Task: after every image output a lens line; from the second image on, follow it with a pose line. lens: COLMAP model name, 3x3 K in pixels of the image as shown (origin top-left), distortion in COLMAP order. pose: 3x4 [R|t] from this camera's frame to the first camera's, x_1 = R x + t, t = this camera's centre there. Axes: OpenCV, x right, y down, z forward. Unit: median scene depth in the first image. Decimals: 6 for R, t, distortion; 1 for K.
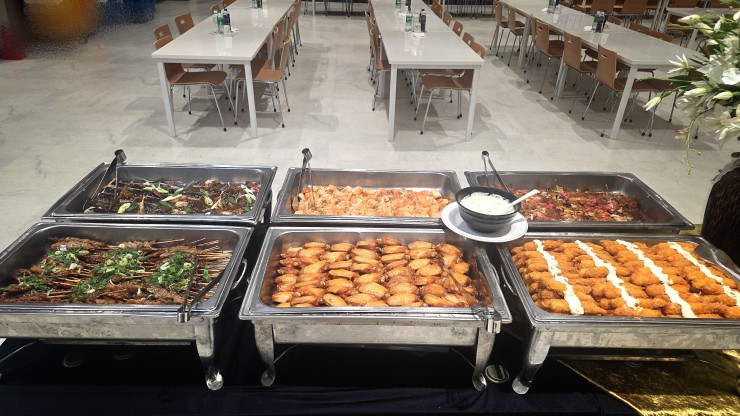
lens RADIAL K [[491.9, 0, 370.0], [0, 491.9, 208.0], [0, 0, 1]] dist [0.076812, -0.065061]
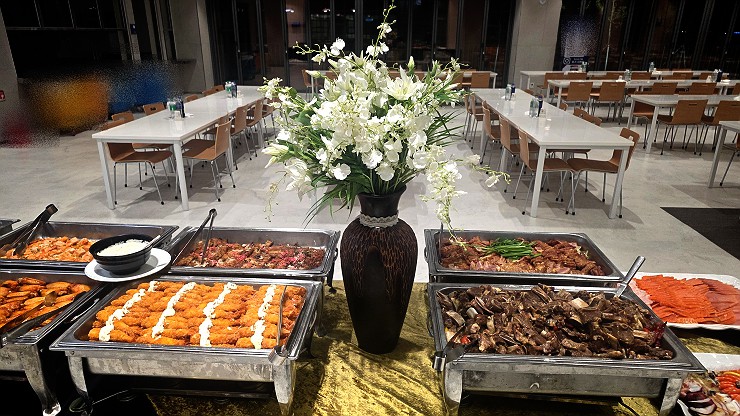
lens RADIAL K [[491.9, 0, 370.0], [0, 491.9, 208.0], [0, 0, 1]] dist [0.076812, -0.065061]
pose [[0.996812, 0.010430, -0.079103, 0.232356], [-0.023518, 0.985783, -0.166371, 0.019976], [0.076243, 0.167701, 0.982885, -0.019000]]
